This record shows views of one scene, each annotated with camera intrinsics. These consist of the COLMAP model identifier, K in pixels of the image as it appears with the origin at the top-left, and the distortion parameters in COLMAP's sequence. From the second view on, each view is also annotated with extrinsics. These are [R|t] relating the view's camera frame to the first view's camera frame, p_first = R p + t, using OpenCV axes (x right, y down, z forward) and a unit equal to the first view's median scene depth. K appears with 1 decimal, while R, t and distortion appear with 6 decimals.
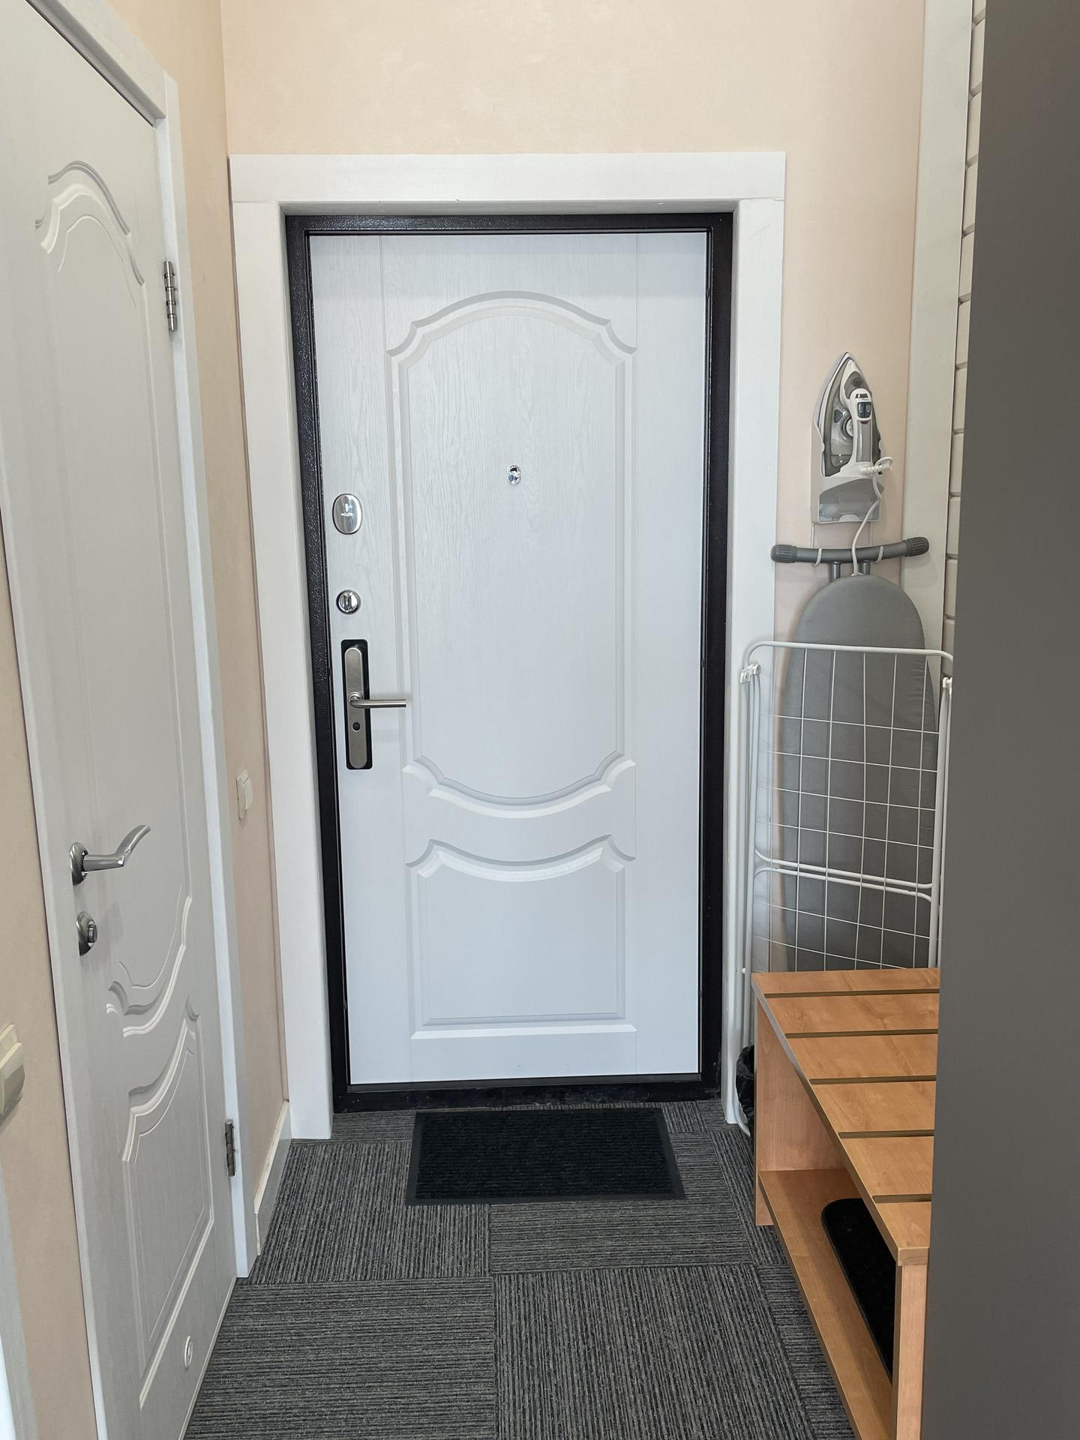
lens RADIAL K [[1253.4, 0, 539.7], [0, 1253.4, 725.6], [0, 0, 1]] dist [0.103139, 0.002238]
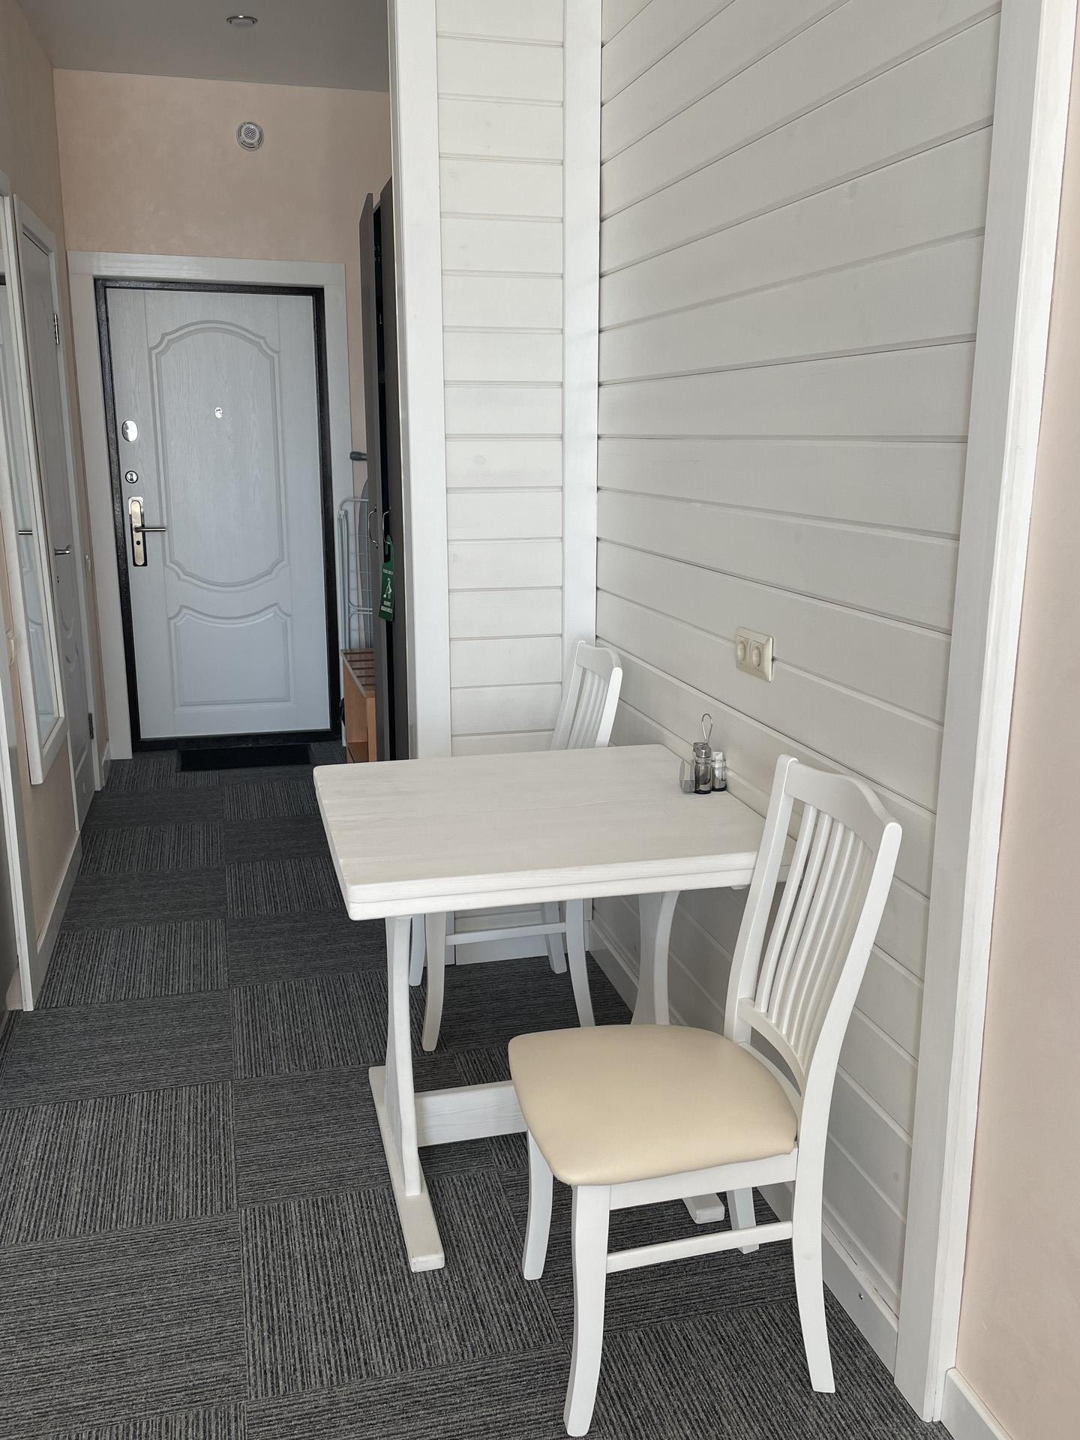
lens RADIAL K [[1253.4, 0, 547.9], [0, 1253.4, 713.1], [0, 0, 1]] dist [0.103139, 0.002238]
pose [[0.976045, -0.027993, 0.215762, 0.040089], [0.021230, 0.999210, 0.033599, 0.212685], [-0.216532, -0.028214, 0.975868, -1.053719]]
